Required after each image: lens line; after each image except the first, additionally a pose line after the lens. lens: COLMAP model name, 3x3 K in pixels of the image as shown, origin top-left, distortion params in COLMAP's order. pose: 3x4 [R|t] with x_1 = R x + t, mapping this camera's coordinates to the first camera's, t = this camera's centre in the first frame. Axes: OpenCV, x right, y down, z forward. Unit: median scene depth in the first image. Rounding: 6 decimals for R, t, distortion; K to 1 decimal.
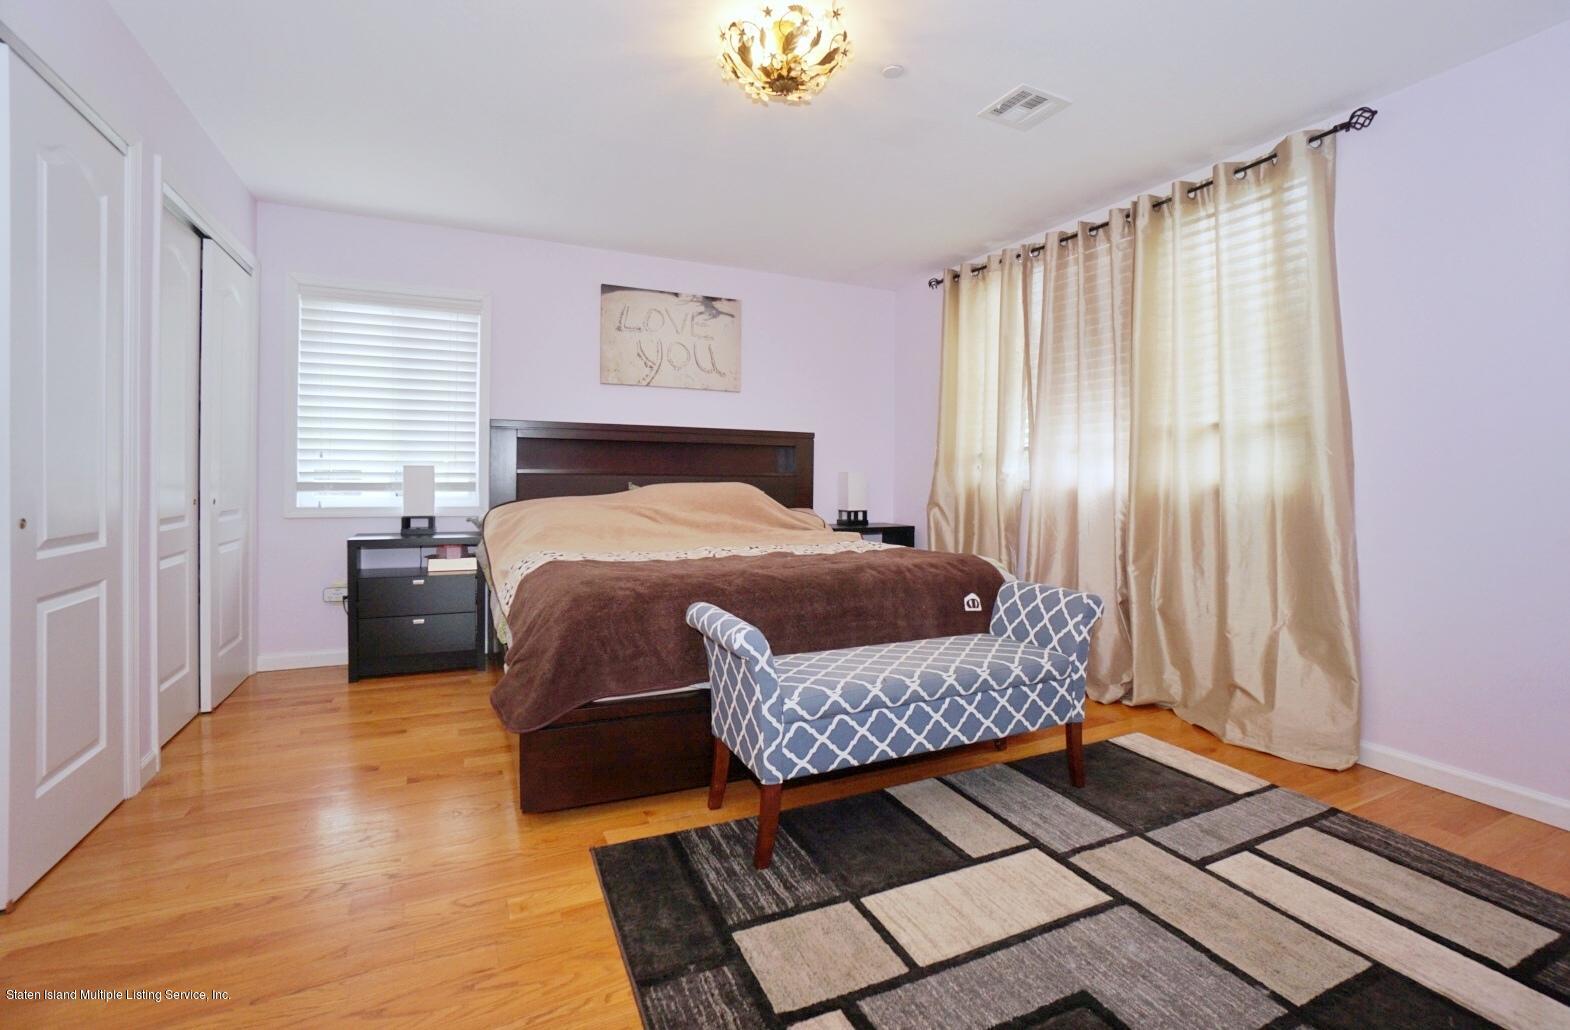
lens RADIAL K [[696.8, 0, 788.4], [0, 696.8, 500.2], [0, 0, 1]] dist [-0.064751, 0.023699]
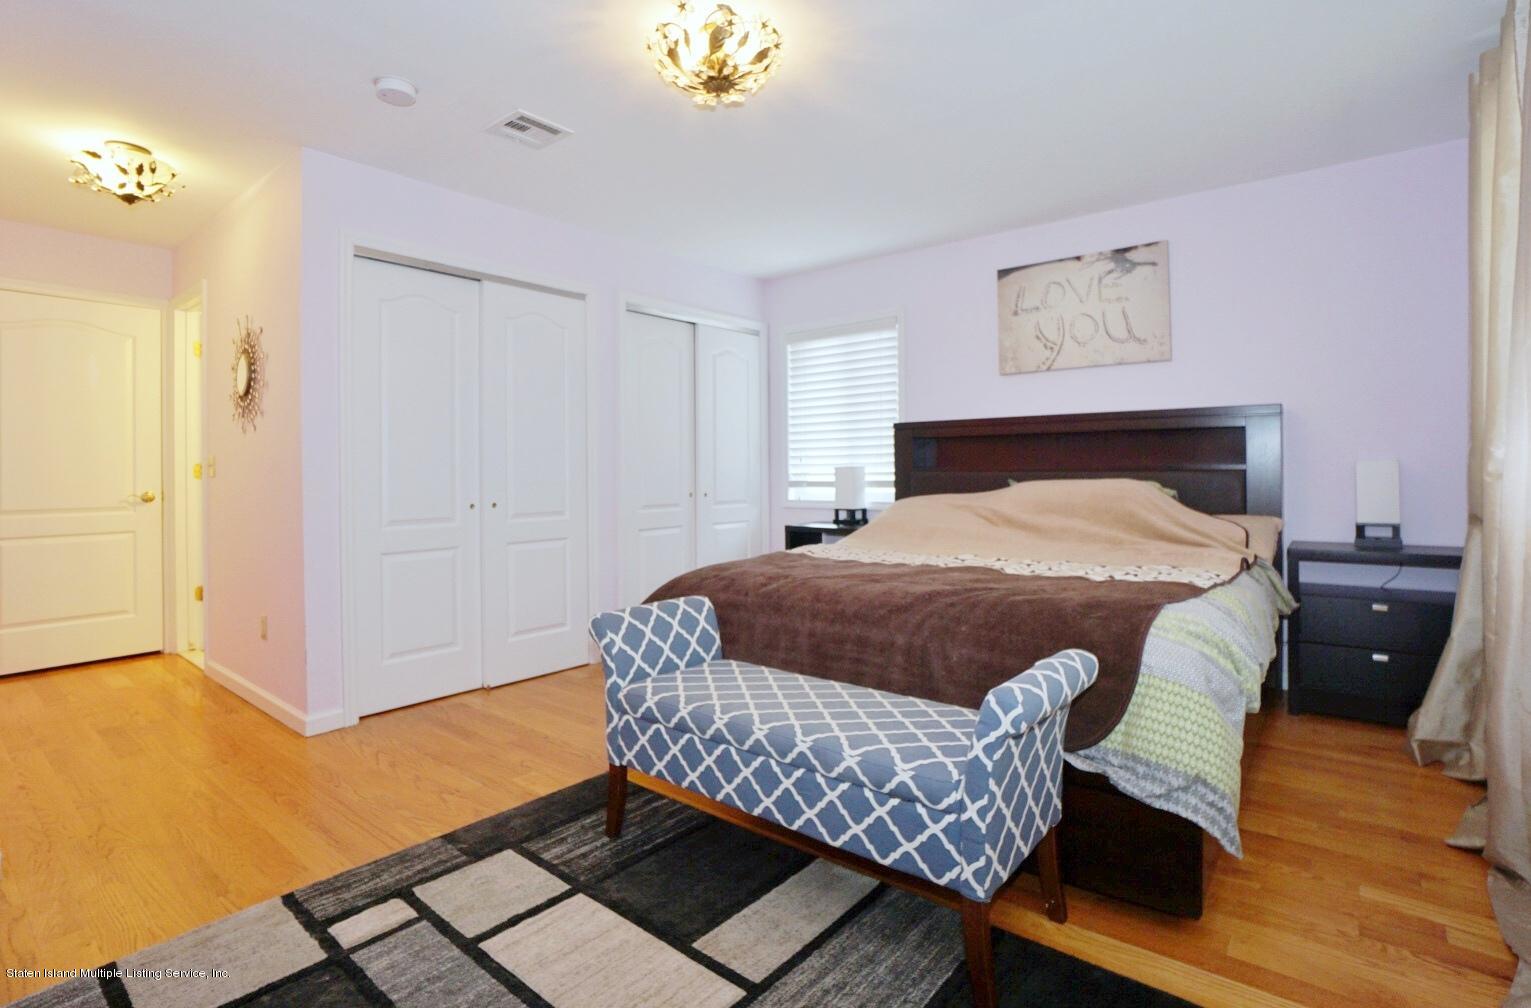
lens RADIAL K [[700.4, 0, 767.0], [0, 700.4, 479.0], [0, 0, 1]] dist [-0.047564, 0.000125]
pose [[0.457790, -0.004876, -0.889047, 0.455597], [-0.012681, 0.999847, -0.012014, -0.011882], [0.888970, 0.016774, 0.457658, 0.302872]]
